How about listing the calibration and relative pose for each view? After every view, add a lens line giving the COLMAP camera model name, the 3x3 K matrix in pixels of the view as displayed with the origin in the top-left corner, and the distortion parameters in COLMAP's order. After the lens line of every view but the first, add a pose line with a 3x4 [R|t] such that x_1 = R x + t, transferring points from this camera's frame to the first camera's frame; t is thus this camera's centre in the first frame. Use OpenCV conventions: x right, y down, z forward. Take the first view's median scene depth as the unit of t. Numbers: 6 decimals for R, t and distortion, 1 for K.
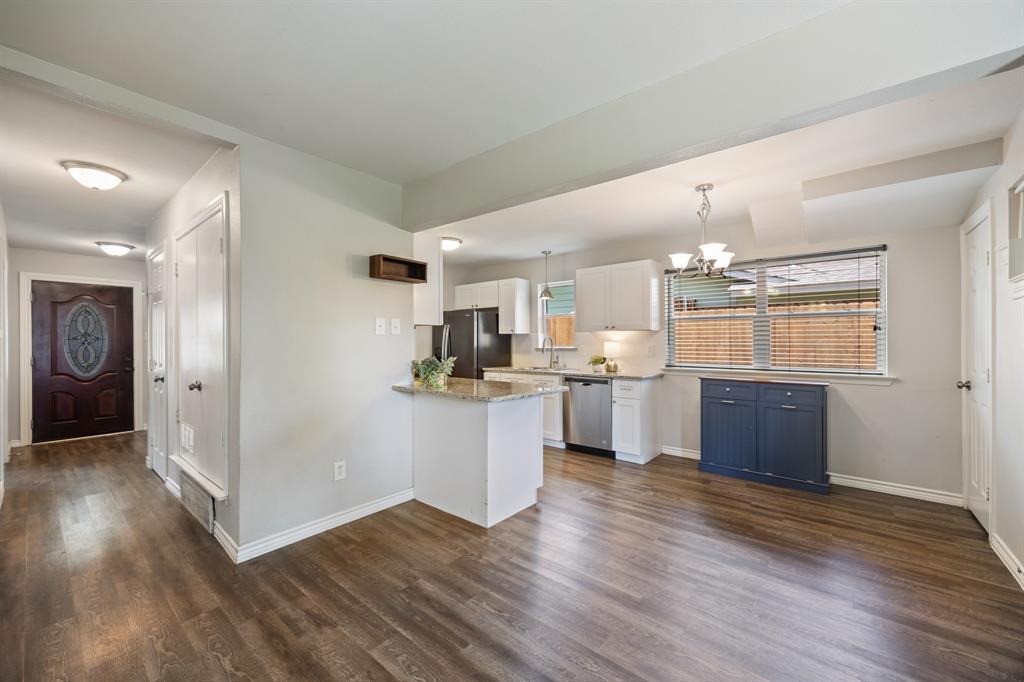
lens RADIAL K [[395.0, 0, 514.3], [0, 395.0, 344.2], [0, 0, 1]] dist [0.000134, -0.000097]
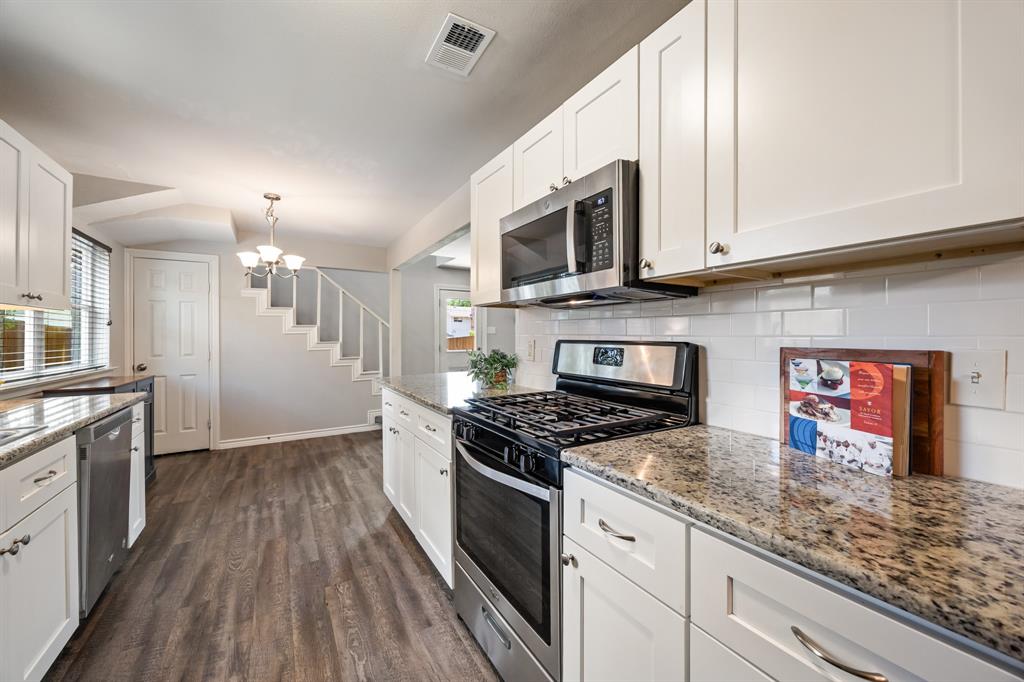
lens RADIAL K [[397.5, 0, 516.4], [0, 397.5, 333.6], [0, 0, 1]] dist [-0.000418, -0.000095]
pose [[-0.945359, 0.008781, 0.325914, -0.418082], [0.008342, 0.999961, -0.002743, 0.000386], [-0.325925, 0.000125, -0.945396, 1.427910]]
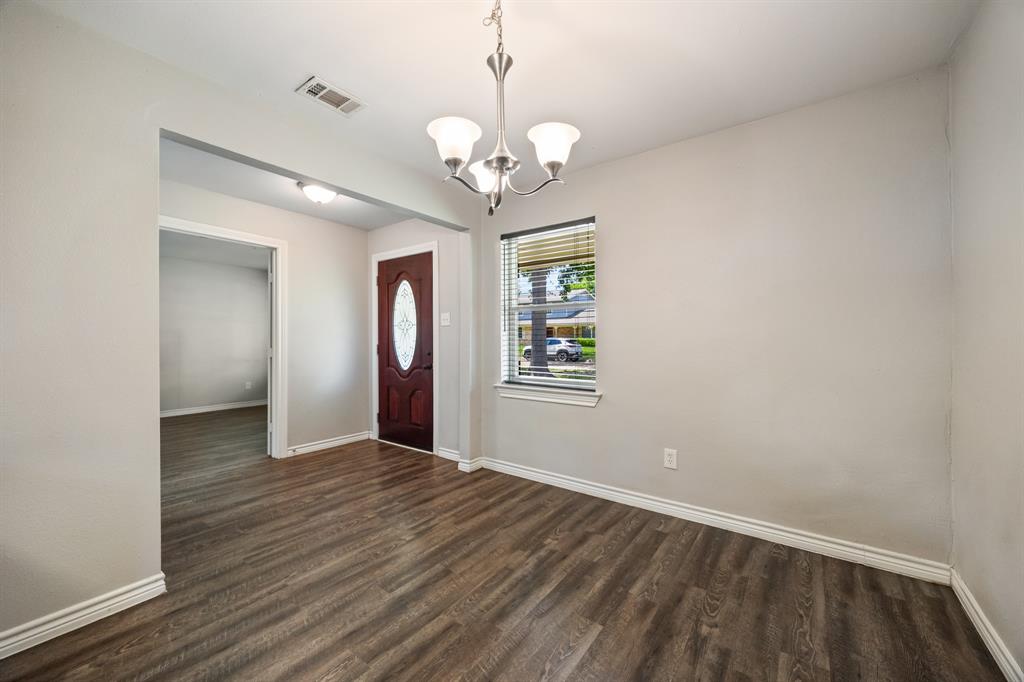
lens RADIAL K [[391.8, 0, 514.1], [0, 391.8, 339.5], [0, 0, 1]] dist [-0.000929, -0.000345]
pose [[0.052323, 0.006199, -0.998611, -0.379828], [-0.002893, 0.999977, 0.006056, 0.015402], [0.998626, 0.002573, 0.052339, 1.641087]]
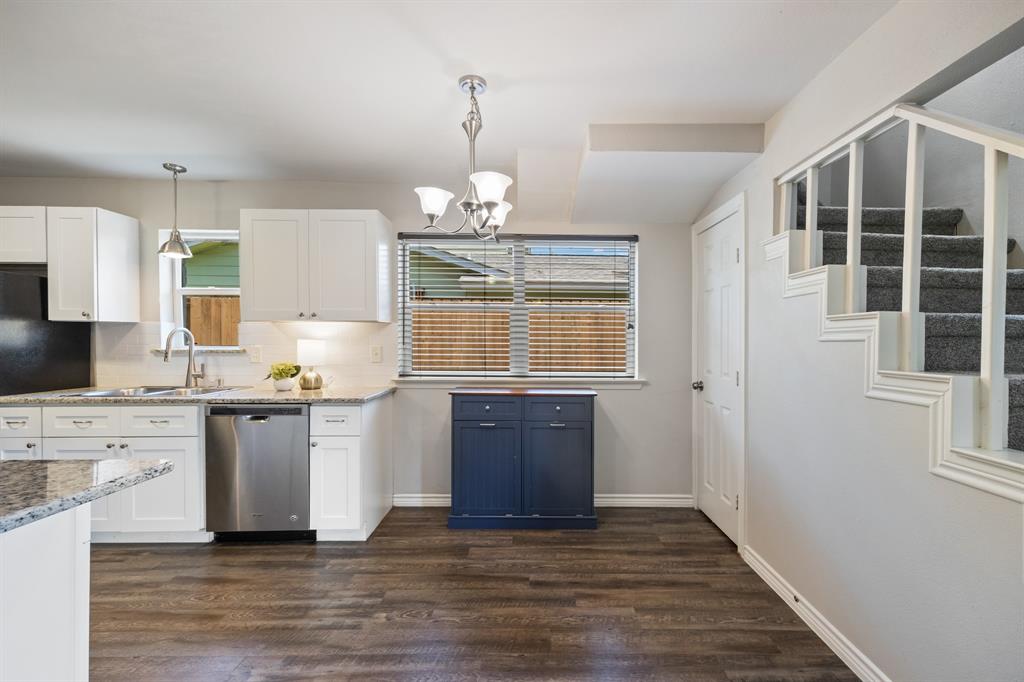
lens RADIAL K [[419.3, 0, 532.8], [0, 419.3, 340.8], [0, 0, 1]] dist [0.007324, -0.000470]
pose [[0.761203, -0.000195, 0.648513, 0.106842], [-0.003423, 0.999985, 0.004319, -0.009351], [-0.648504, -0.005508, 0.761191, 0.354564]]
